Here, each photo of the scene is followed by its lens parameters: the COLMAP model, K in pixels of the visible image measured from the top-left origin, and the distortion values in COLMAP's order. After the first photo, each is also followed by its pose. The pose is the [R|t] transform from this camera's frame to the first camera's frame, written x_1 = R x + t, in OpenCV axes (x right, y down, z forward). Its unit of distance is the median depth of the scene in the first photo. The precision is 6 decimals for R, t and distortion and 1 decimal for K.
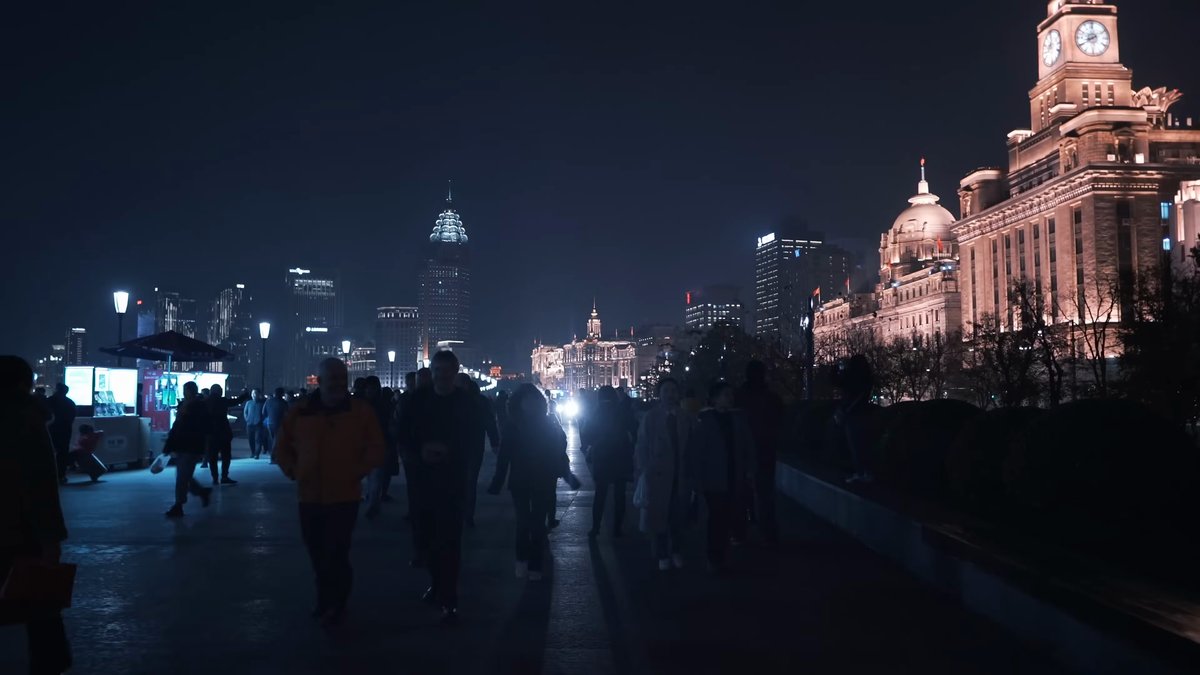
lens RADIAL K [[899.2, 0, 636.1], [0, 899.2, 353.9], [0, 0, 1]] dist [-0.045429, 0.049844]
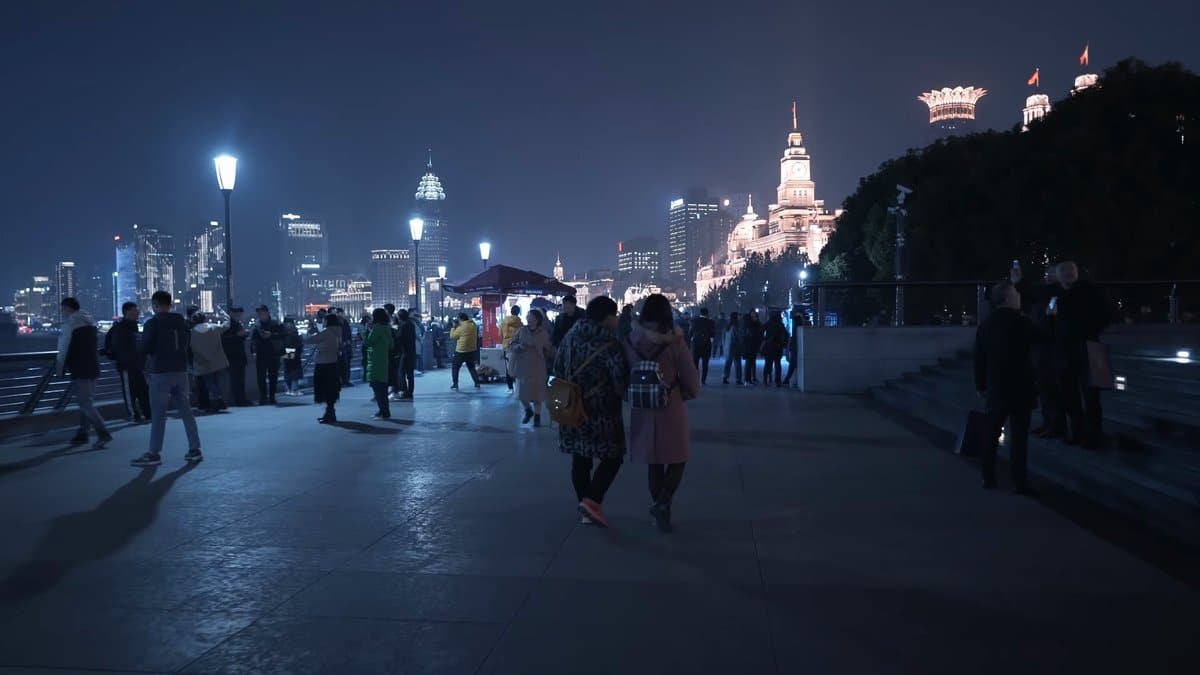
lens RADIAL K [[899.2, 0, 599.7], [0, 899.2, 350.1], [0, 0, 1]] dist [-0.045429, 0.049844]
pose [[0.998907, -0.010420, 0.045560, -0.041360], [0.006610, 0.996528, 0.082995, -0.021469], [-0.046266, -0.082604, 0.995508, -0.415908]]
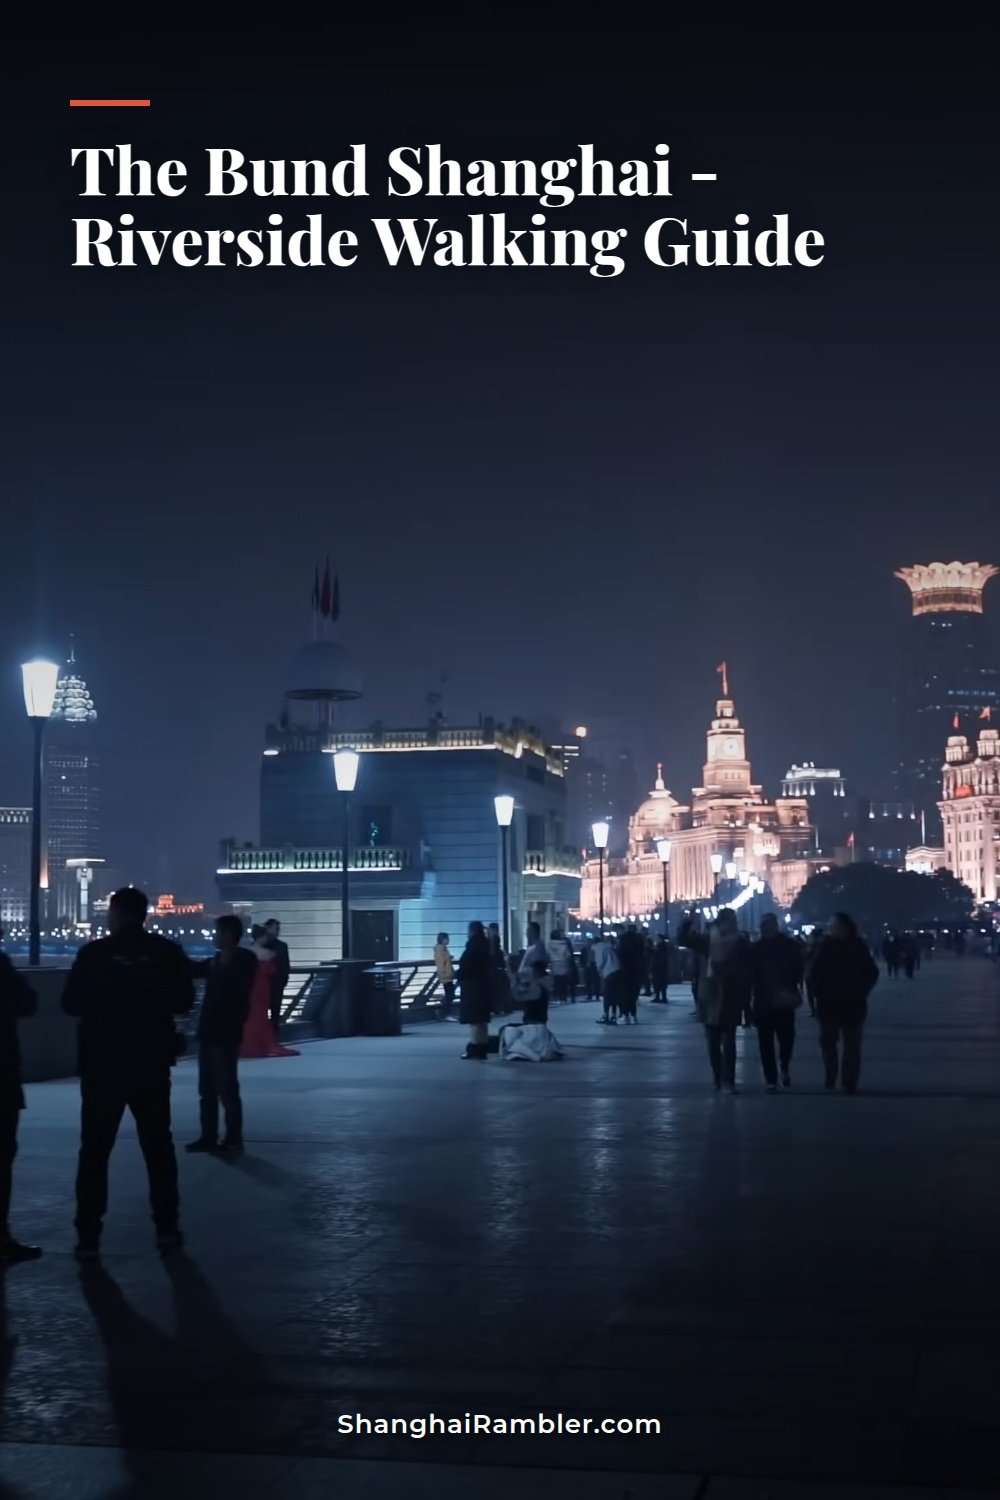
lens RADIAL K [[2016.9, 0, 527.7], [0, 2016.9, 771.6], [0, 0, 1]] dist [-0.062197, 0.000000]
pose [[0.981823, 0.009944, 0.189539, -0.217254], [-0.004060, 0.999498, -0.031410, -0.047447], [-0.189756, 0.030070, 0.981371, -0.931135]]
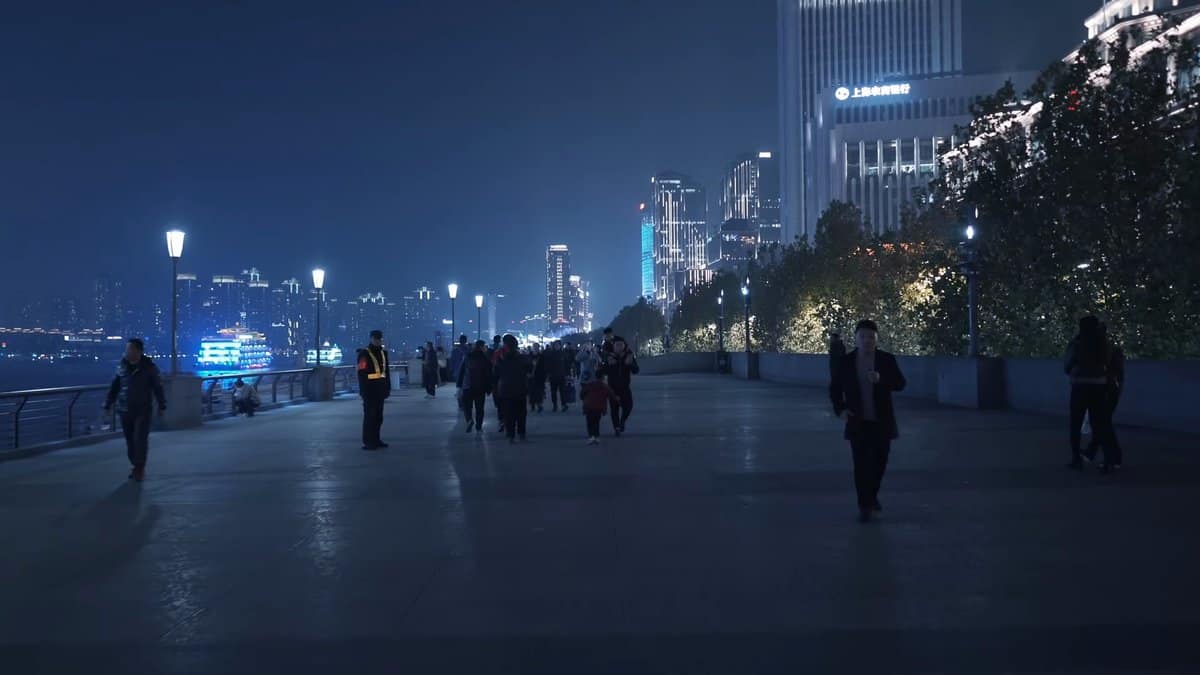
lens RADIAL K [[899.2, 0, 603.5], [0, 899.2, 335.0], [0, 0, 1]] dist [-0.045429, 0.049844]
pose [[0.785212, -0.011959, -0.619111, -0.450699], [0.037584, 0.998891, 0.028372, 0.066842], [0.618085, -0.045547, 0.784790, 1.303511]]
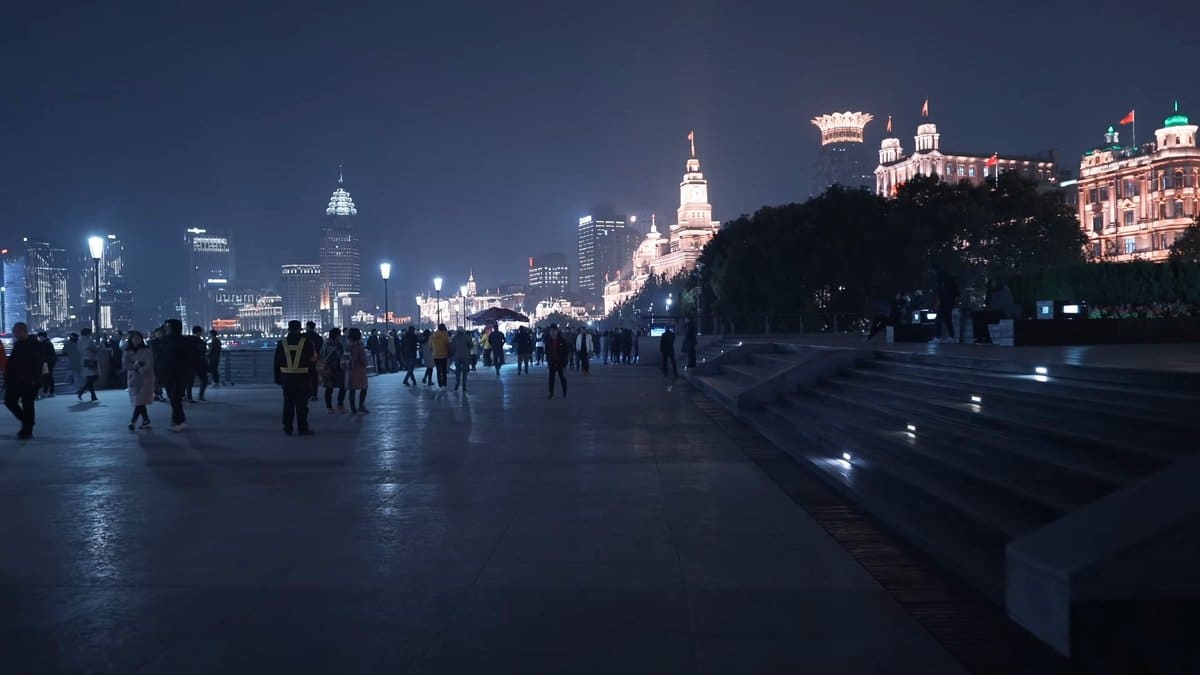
lens RADIAL K [[899.2, 0, 598.7], [0, 899.2, 344.6], [0, 0, 1]] dist [-0.045429, 0.049844]
pose [[0.989368, -0.018460, 0.144256, -0.047345], [0.009372, 0.997943, 0.063425, -0.023772], [-0.145130, -0.061399, 0.987506, -0.463168]]
